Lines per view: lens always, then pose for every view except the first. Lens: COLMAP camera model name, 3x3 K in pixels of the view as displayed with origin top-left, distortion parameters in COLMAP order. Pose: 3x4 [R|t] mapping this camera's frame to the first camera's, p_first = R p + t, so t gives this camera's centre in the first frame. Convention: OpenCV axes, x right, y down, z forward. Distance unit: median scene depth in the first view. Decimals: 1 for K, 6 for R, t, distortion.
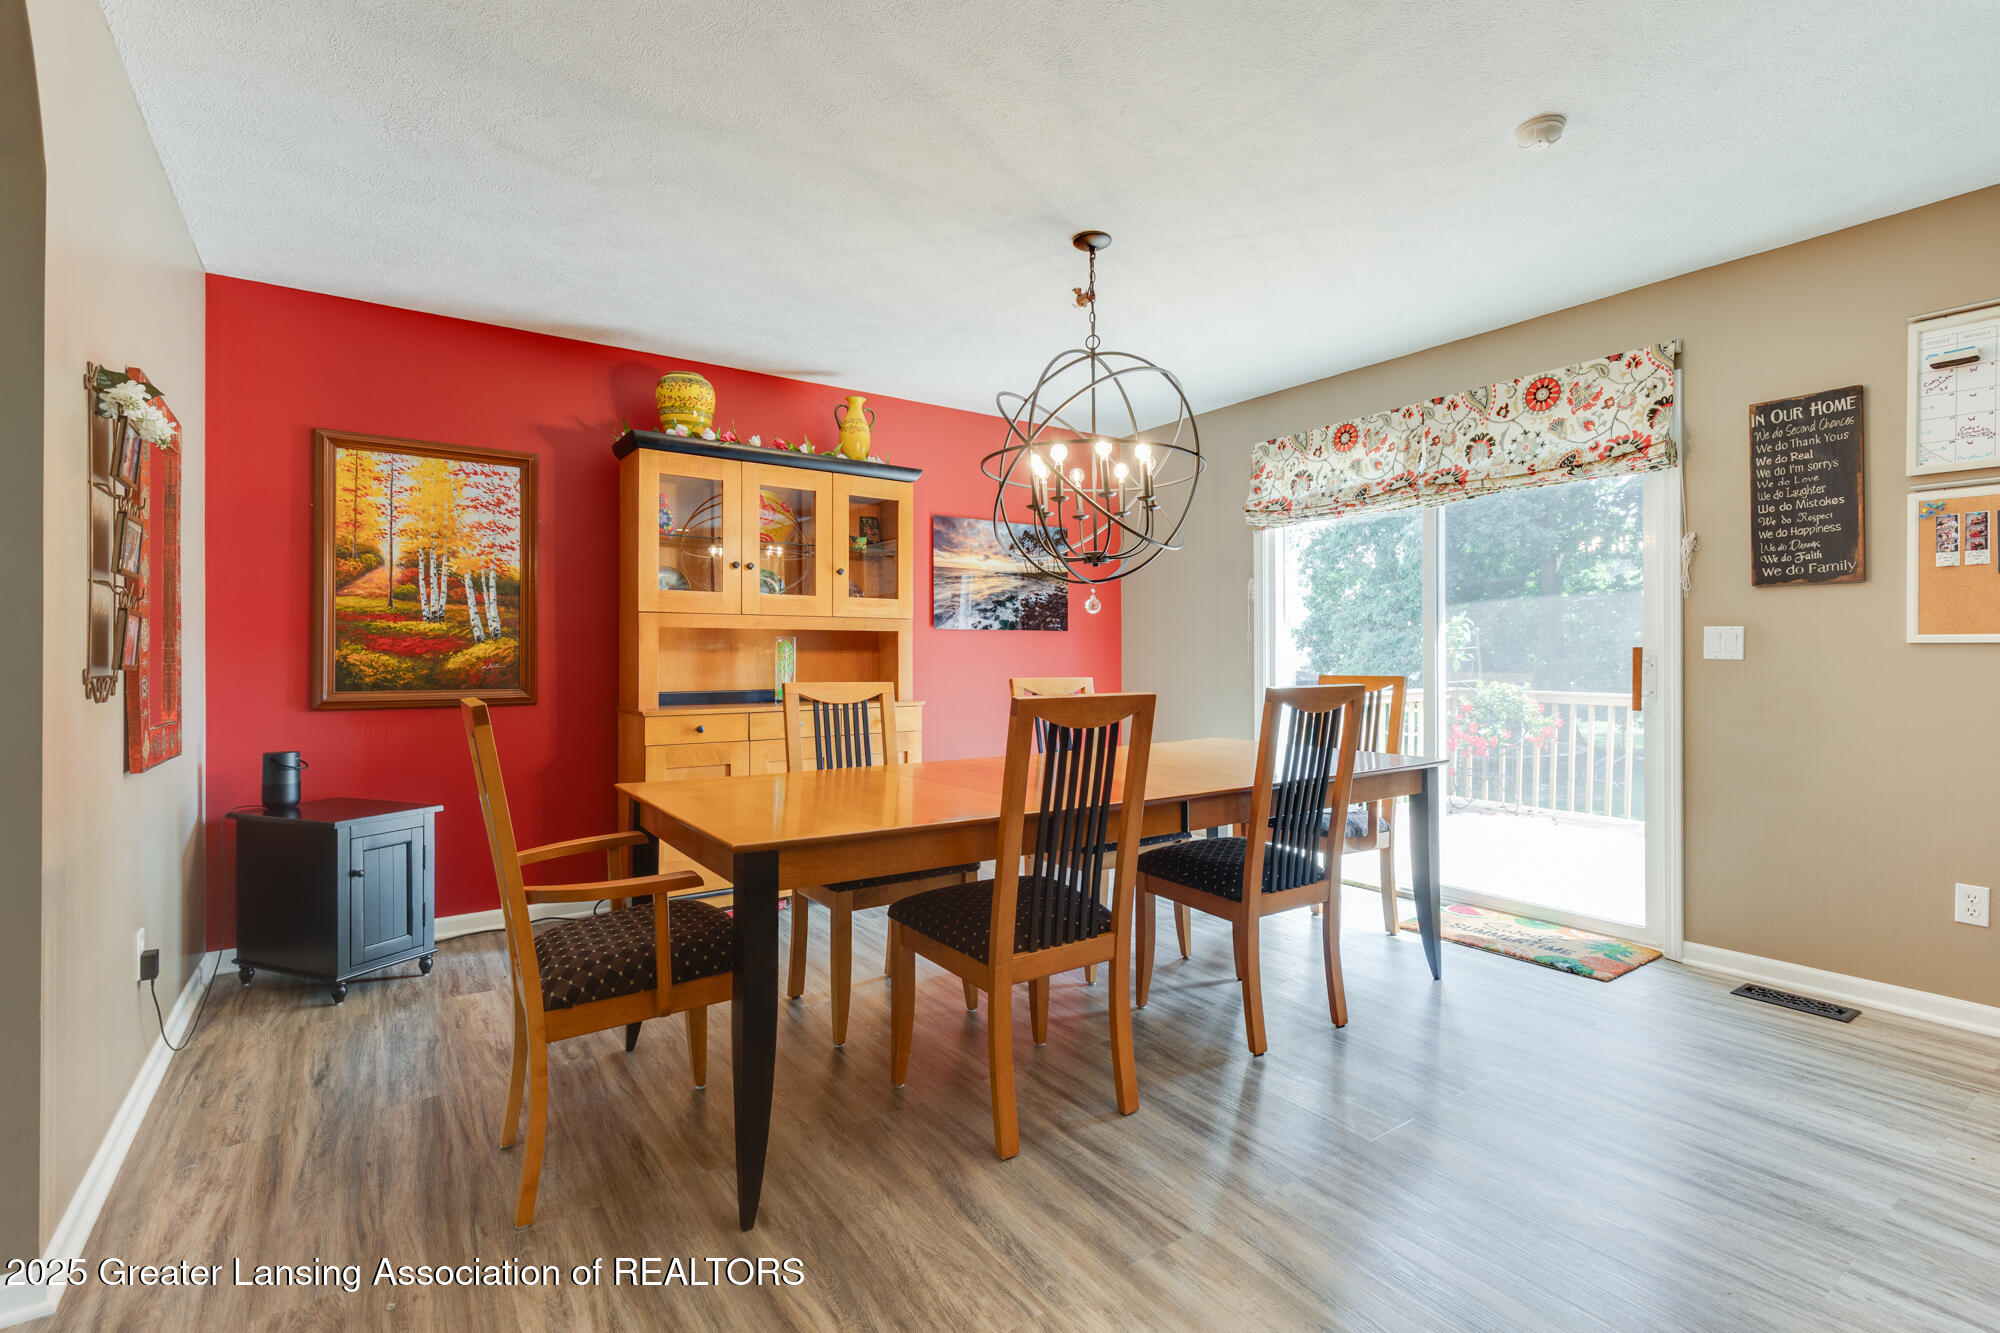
lens RADIAL K [[898.8, 0, 999.6], [0, 898.8, 645.1], [0, 0, 1]] dist [0.003772, -0.000435]
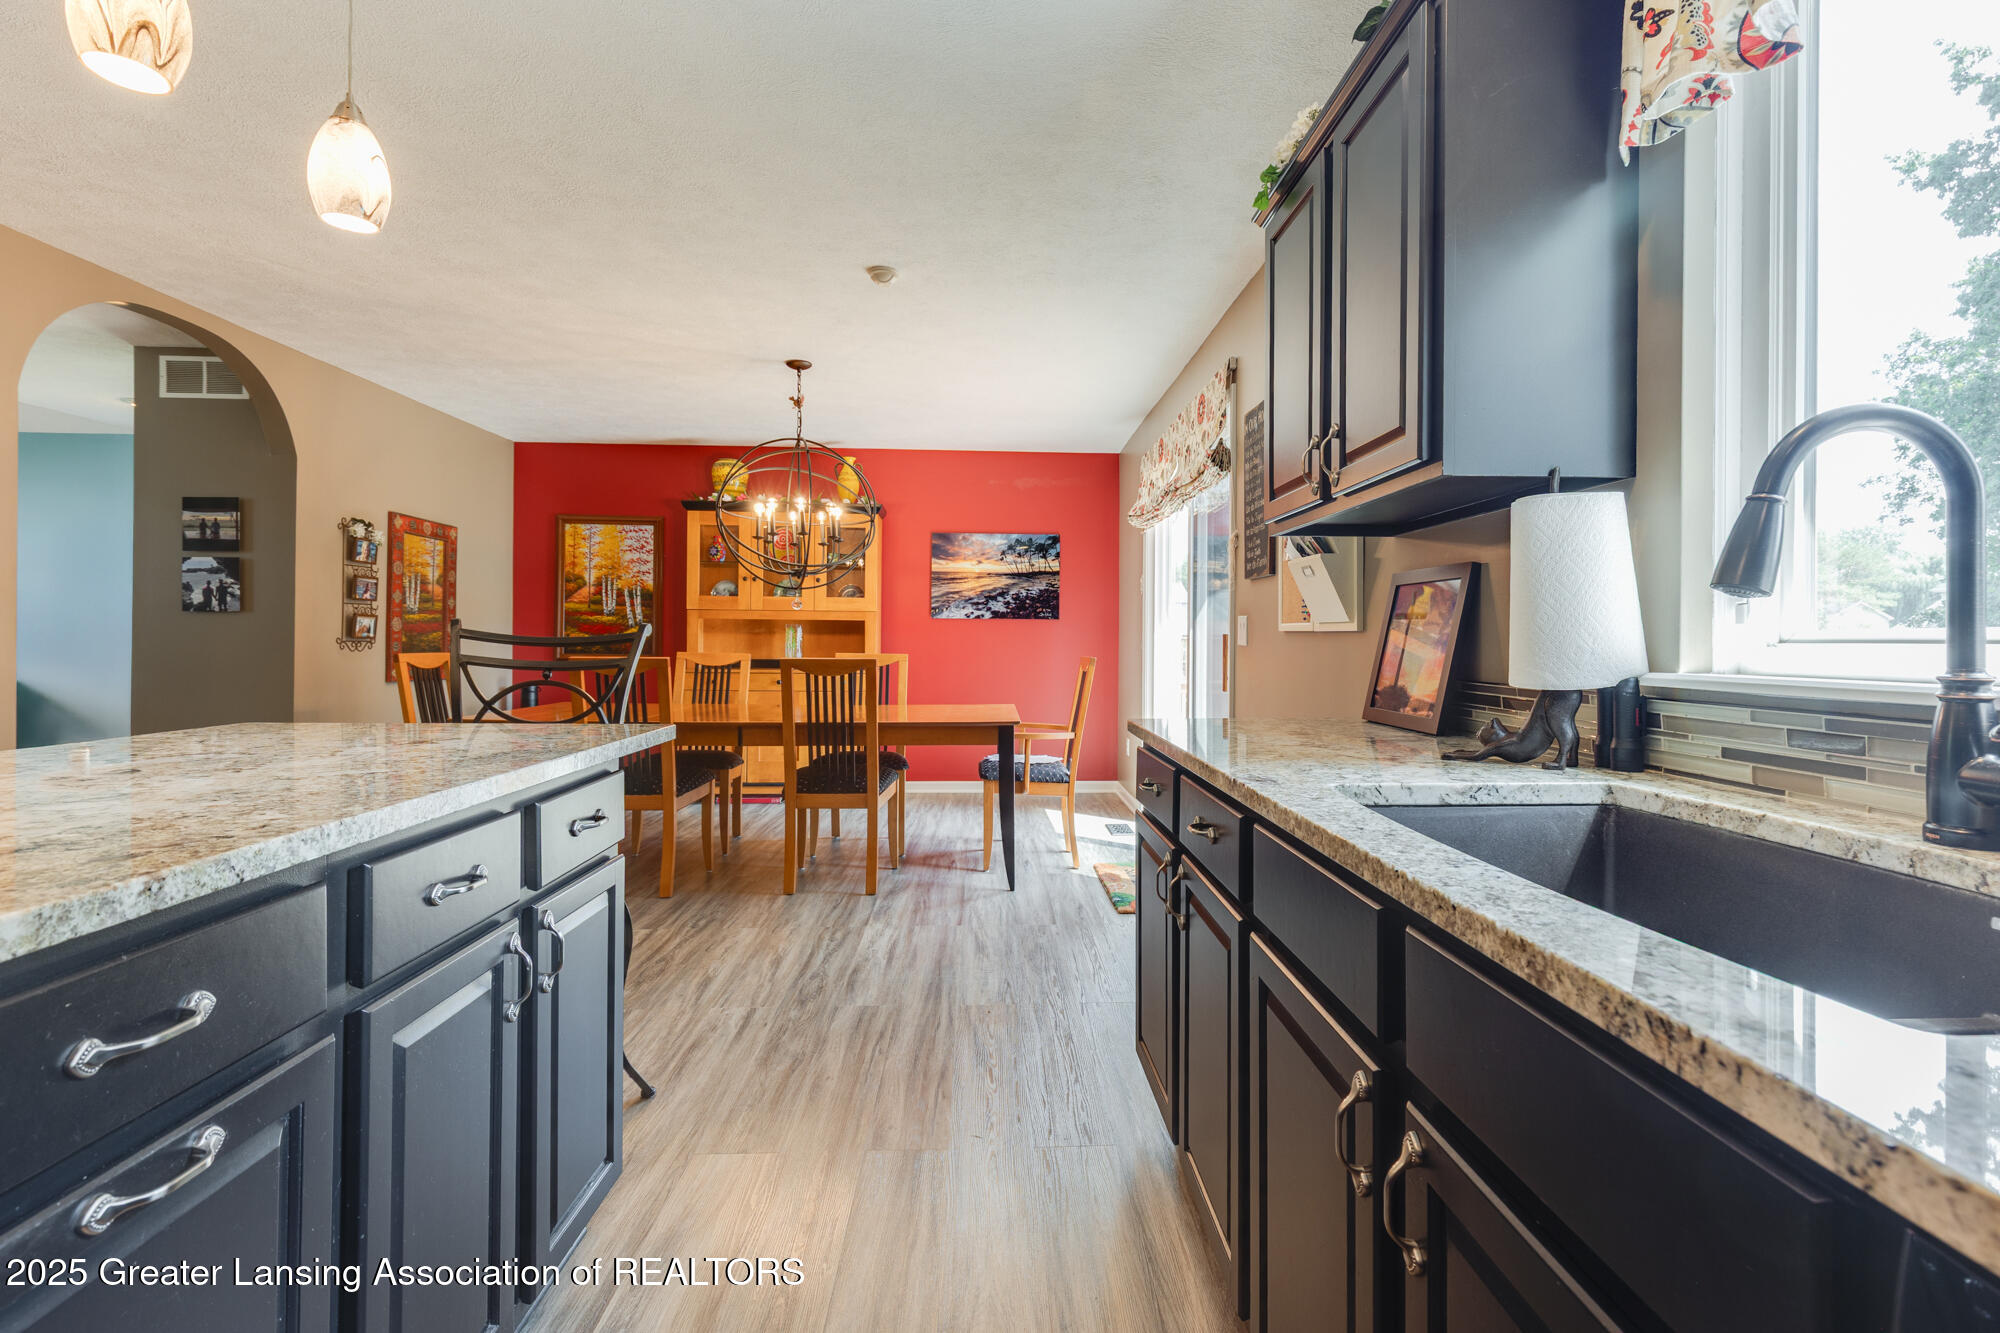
lens RADIAL K [[884.9, 0, 1030.3], [0, 884.9, 629.8], [0, 0, 1]] dist [0.000960, -0.000125]
pose [[0.848317, 0.003920, -0.529474, 0.998897], [-0.004650, 0.999989, -0.000047, -0.001996], [0.529468, 0.002502, 0.848326, -0.050494]]
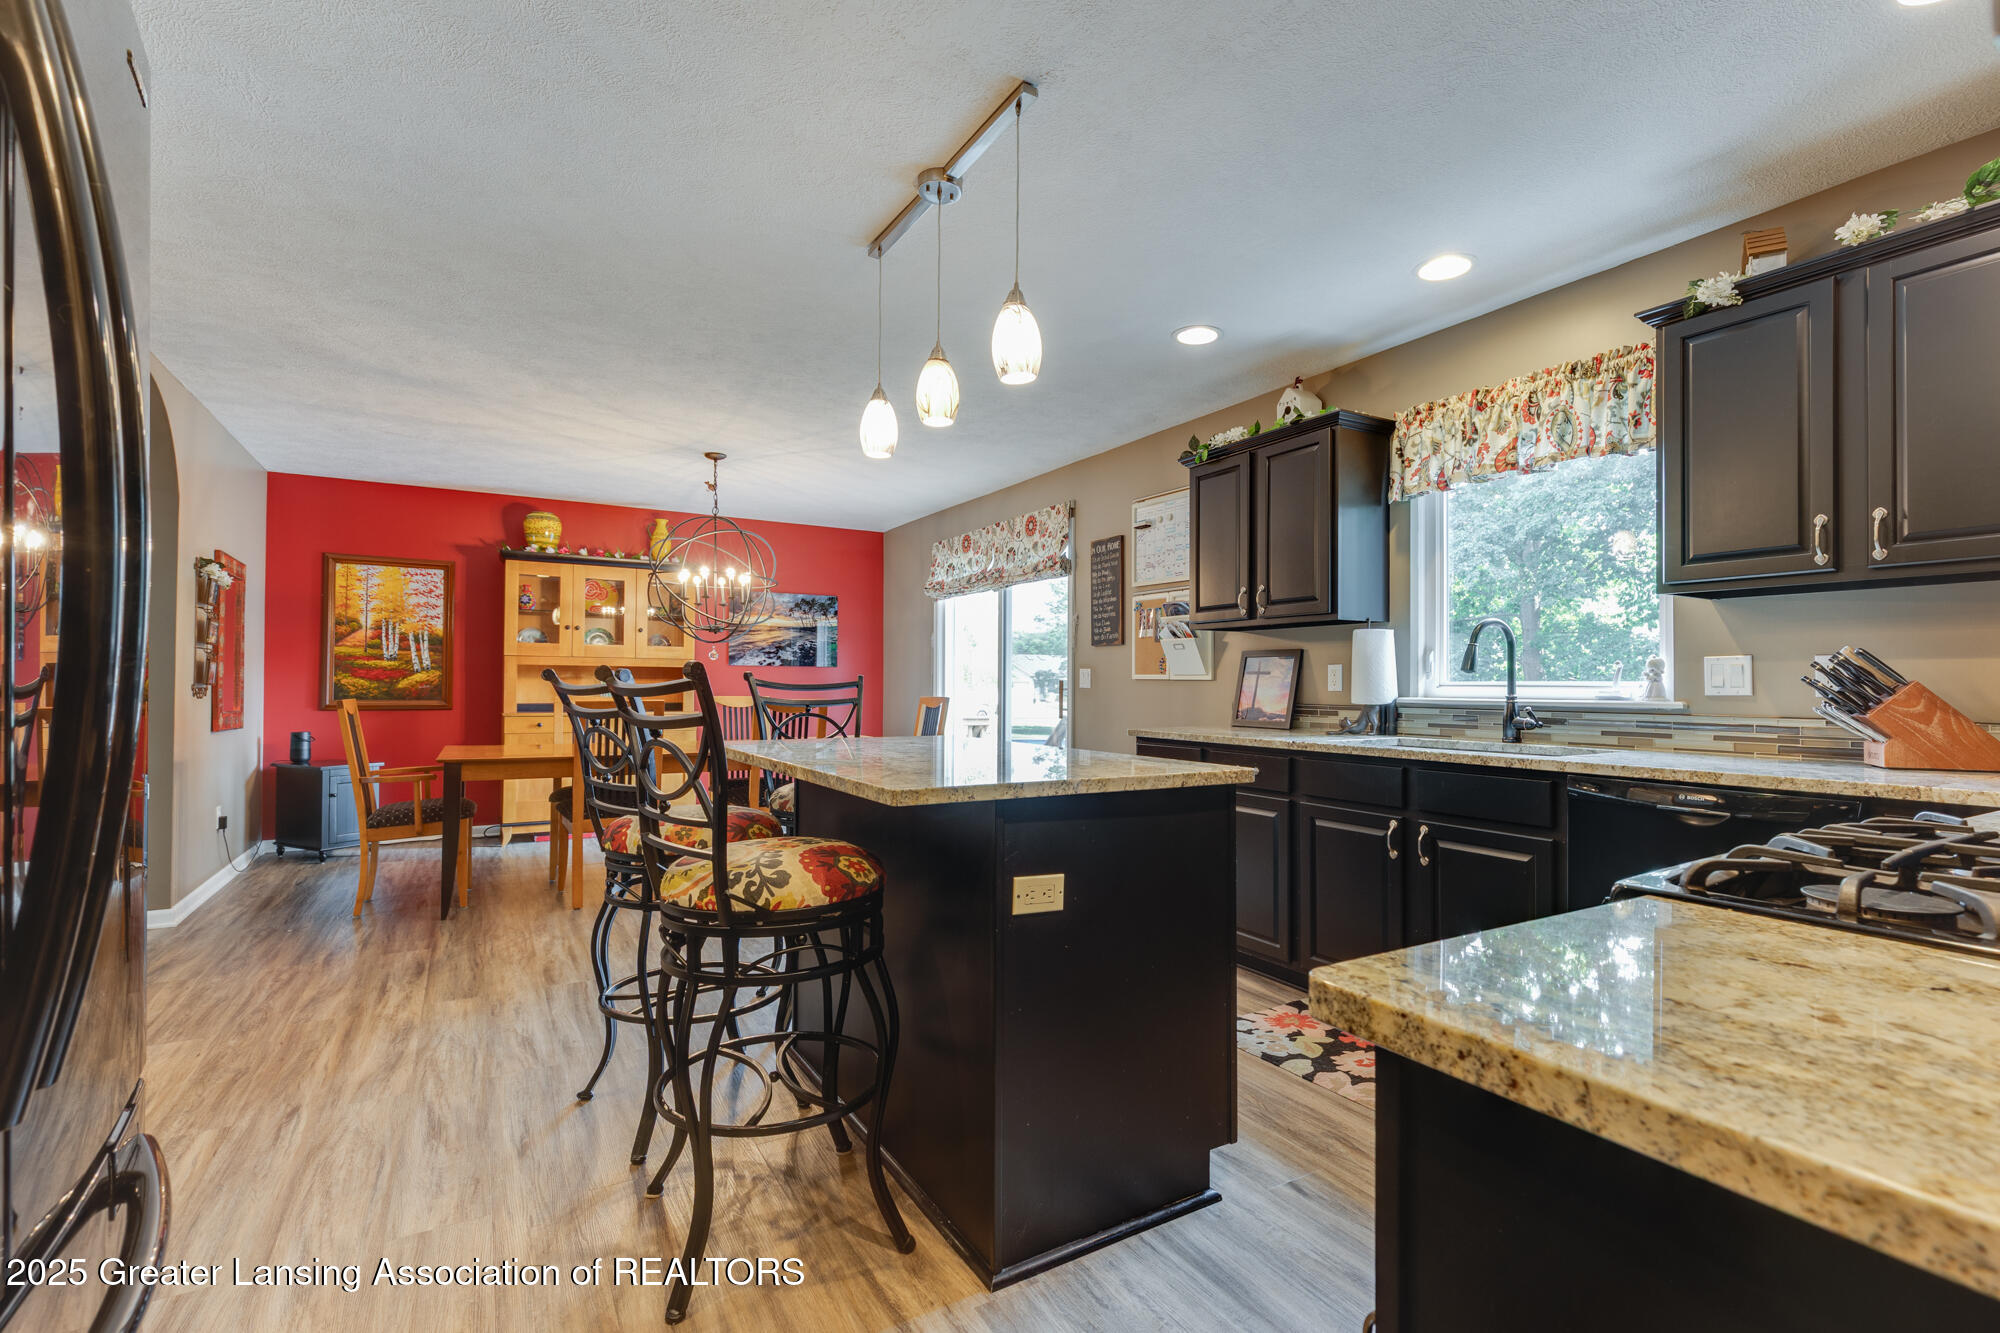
lens RADIAL K [[880.7, 0, 1000.0], [0, 880.7, 666.5], [0, 0, 1]] dist [-0.000385, -0.000643]
pose [[0.996989, 0.006407, -0.077274, 0.665172], [-0.007132, 0.999933, -0.009101, -0.007611], [0.077210, 0.009625, 0.996968, -0.594300]]
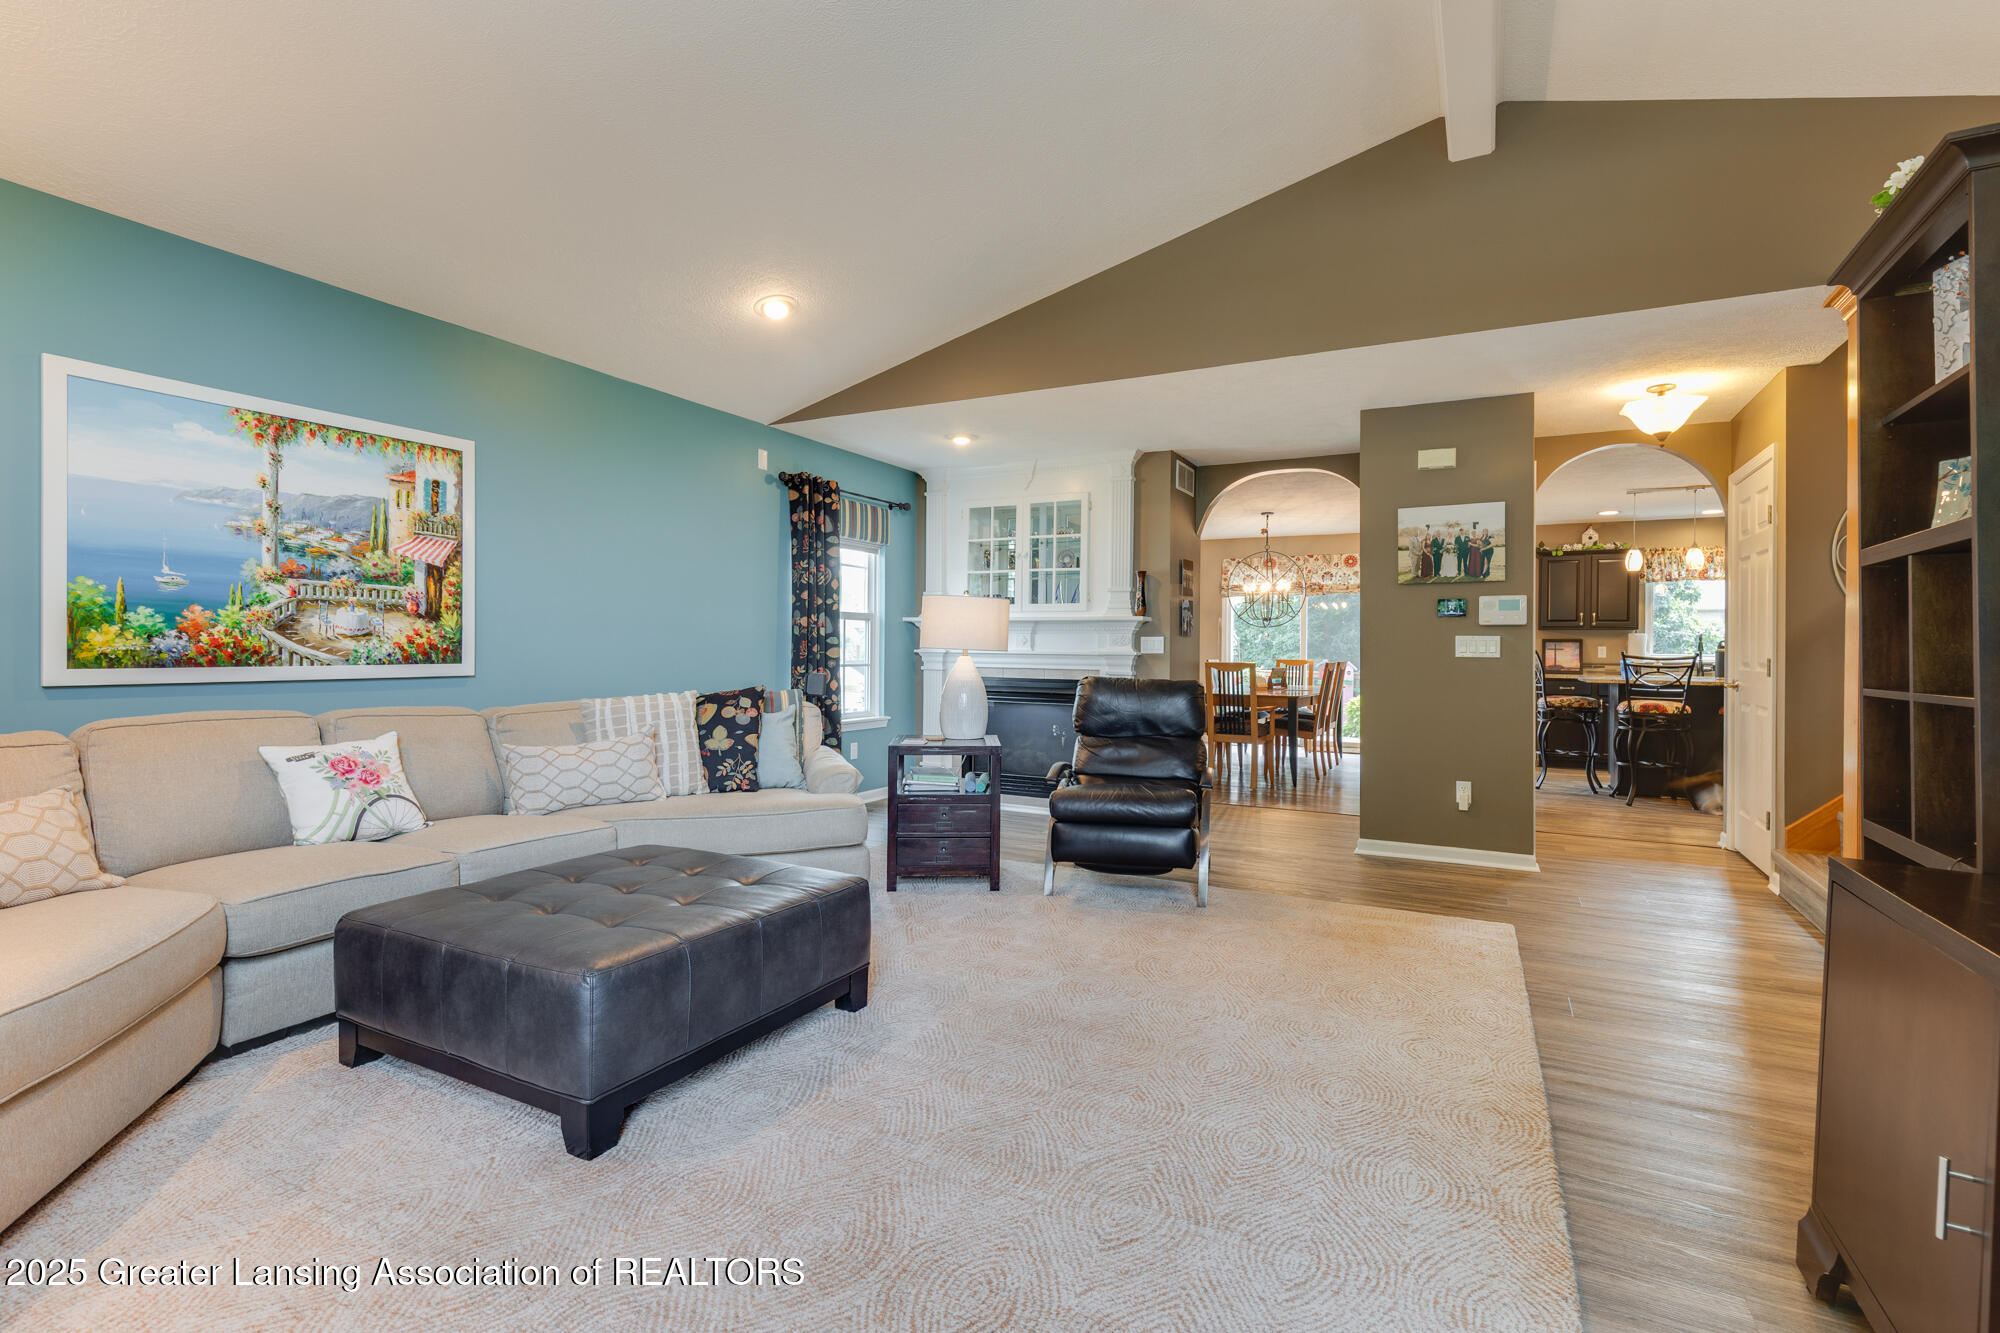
lens RADIAL K [[898.8, 0, 999.6], [0, 898.8, 645.1], [0, 0, 1]] dist [0.003772, -0.000435]
pose [[0.889239, 0.011705, 0.457294, -1.668696], [-0.017221, 0.999821, 0.007895, -0.016340], [-0.457119, -0.014896, 0.889281, -1.020899]]
